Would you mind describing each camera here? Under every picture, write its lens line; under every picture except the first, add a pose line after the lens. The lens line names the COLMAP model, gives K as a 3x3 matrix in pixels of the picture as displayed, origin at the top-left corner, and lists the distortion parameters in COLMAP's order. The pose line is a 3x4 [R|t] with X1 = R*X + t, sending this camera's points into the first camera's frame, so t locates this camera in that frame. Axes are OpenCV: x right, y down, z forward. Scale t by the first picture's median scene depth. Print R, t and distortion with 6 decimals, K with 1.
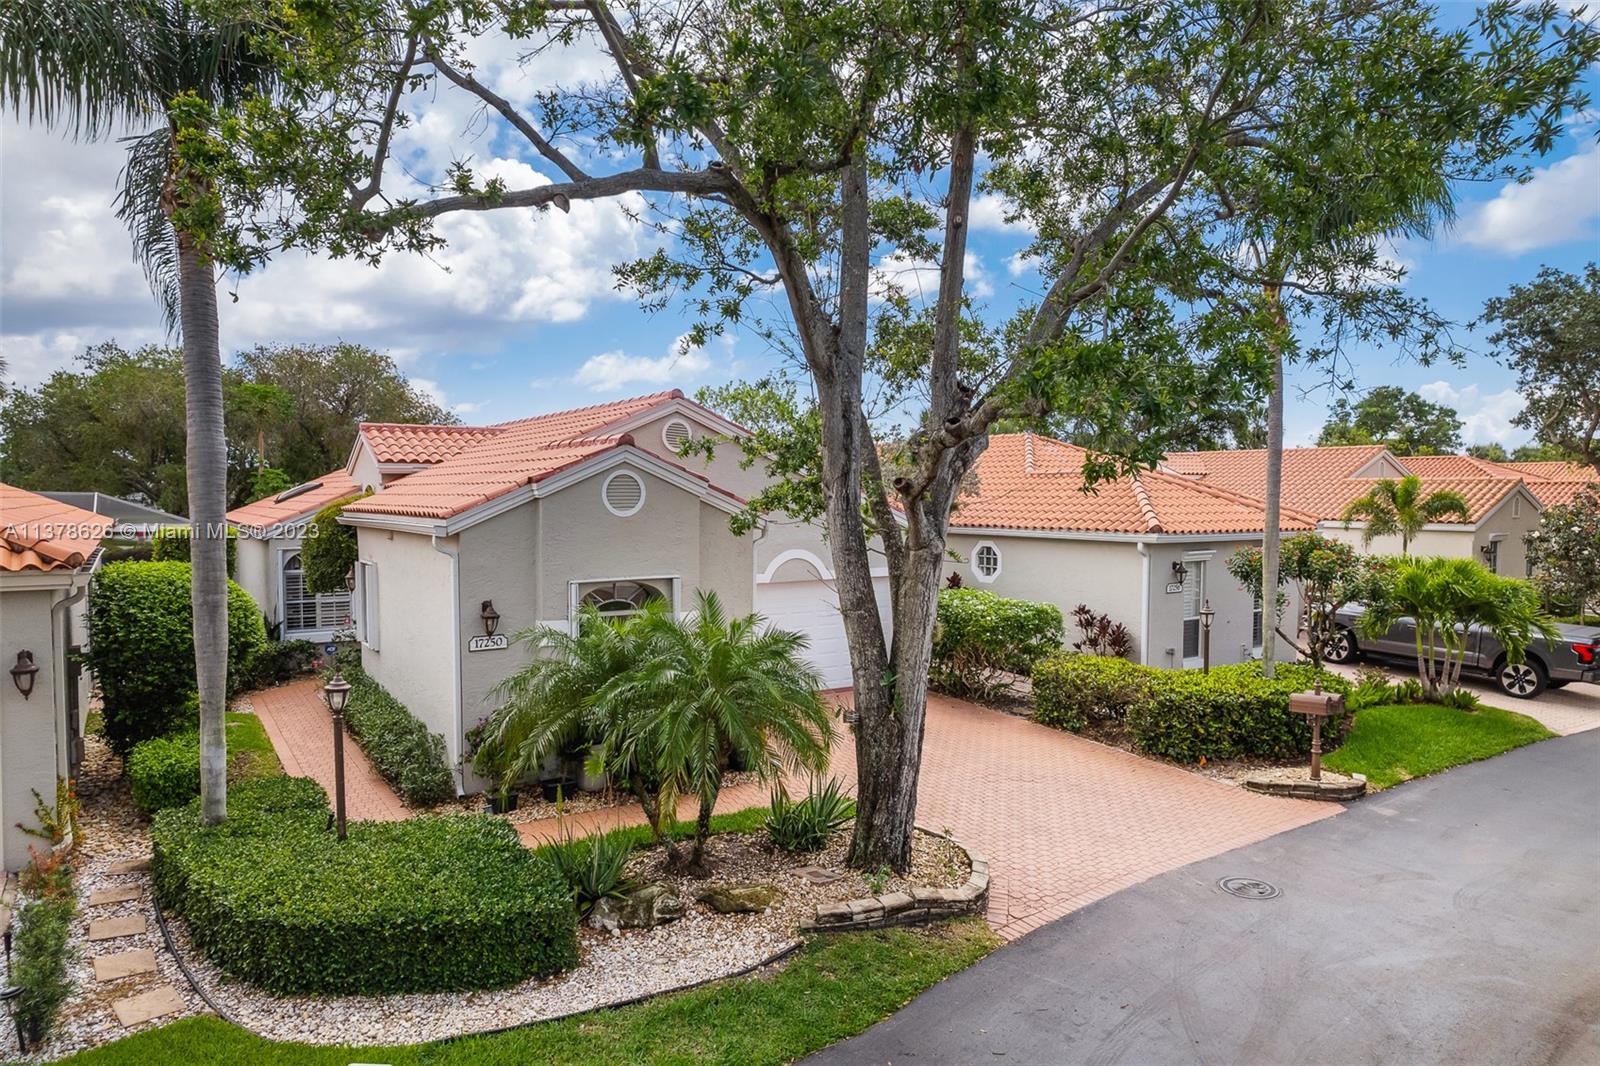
lens RADIAL K [[999.4, 0, 798.4], [0, 999.4, 532.5], [0, 0, 1]] dist [-0.061732, 0.039952]
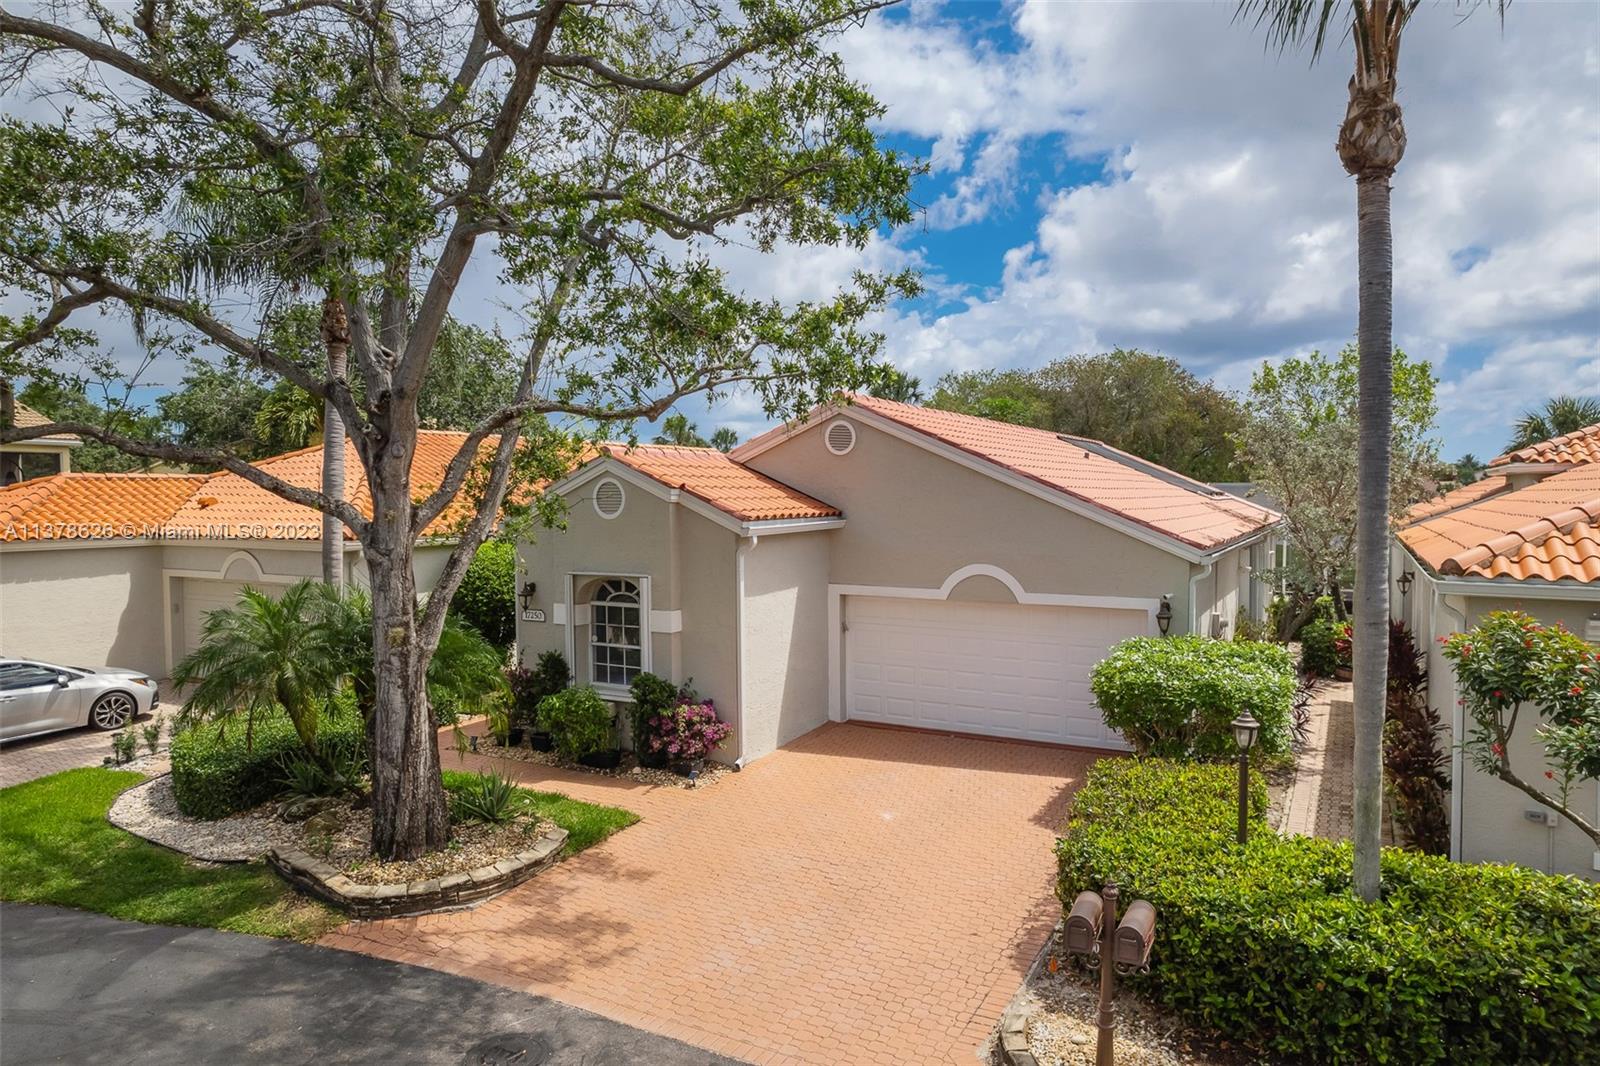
lens RADIAL K [[999.4, 0, 860.1], [0, 999.4, 532.7], [0, 0, 1]] dist [-0.061732, 0.039952]
pose [[0.504644, 0.034964, -0.862619, 0.914652], [-0.031839, 0.999254, 0.021875, -0.032730], [0.862740, 0.016425, 0.505380, 0.657503]]
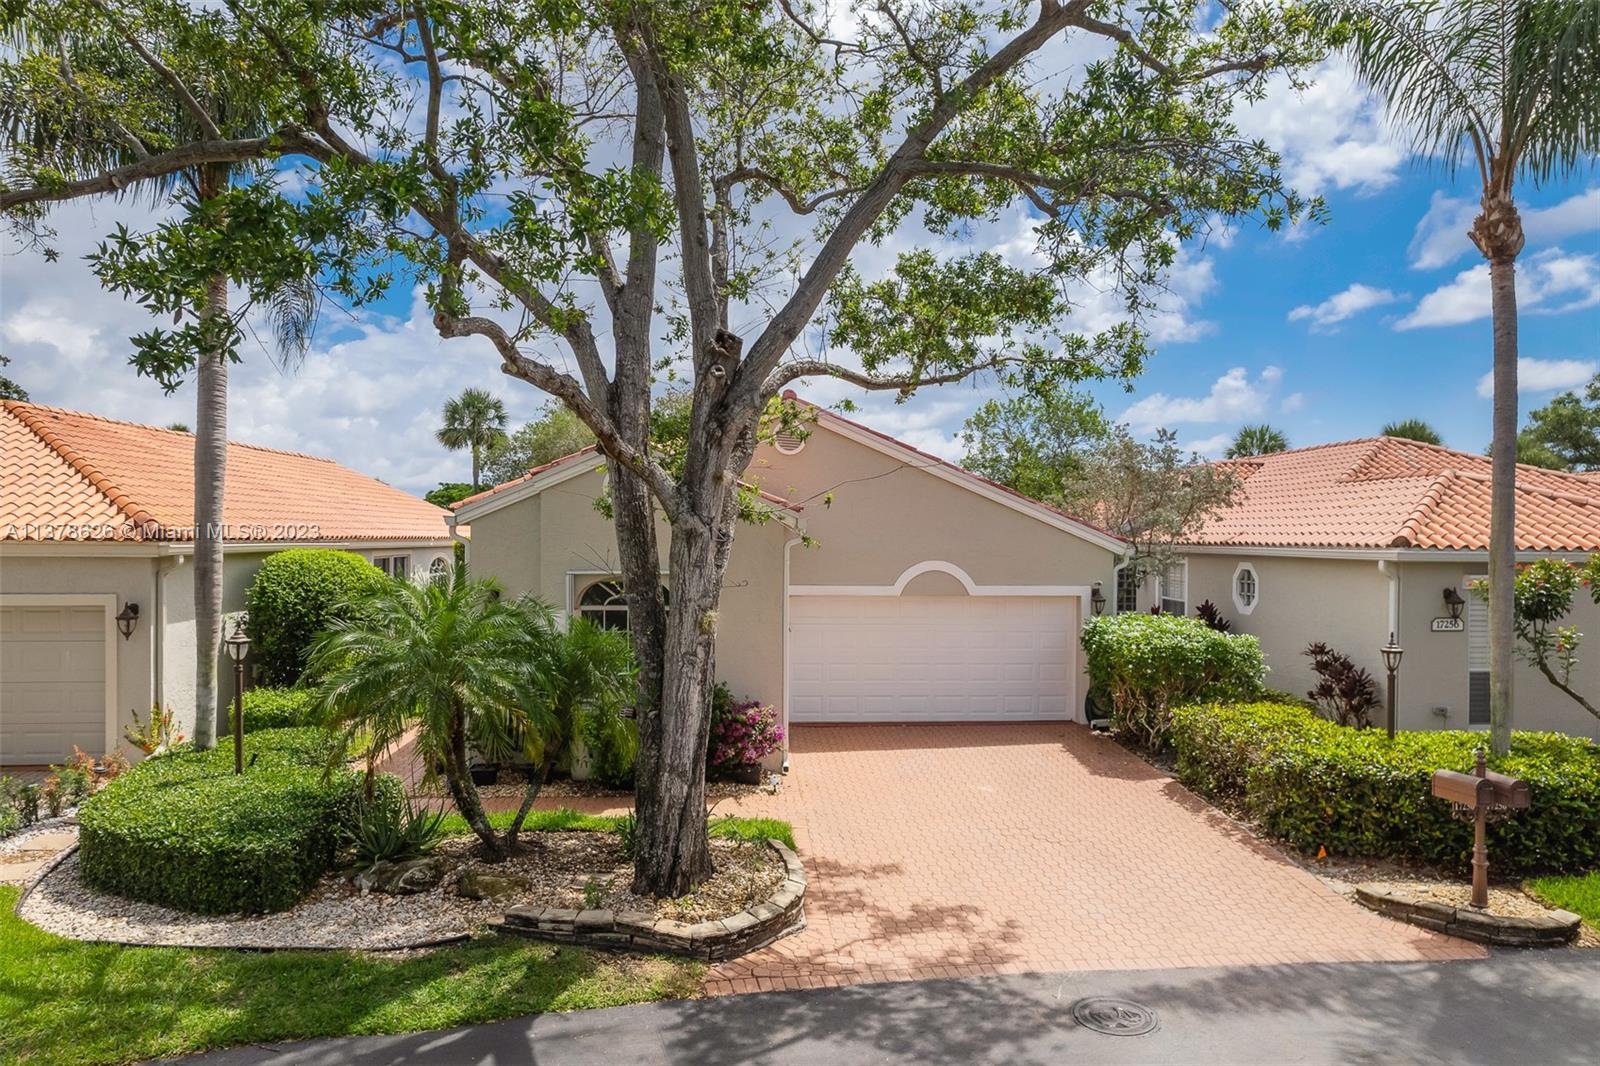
lens RADIAL K [[999.4, 0, 817.3], [0, 999.4, 529.5], [0, 0, 1]] dist [-0.061732, 0.039952]
pose [[0.874918, 0.002048, -0.484266, 0.468377], [-0.024408, 0.998907, -0.039872, 0.037633], [0.483655, 0.046704, 0.874012, 0.208412]]
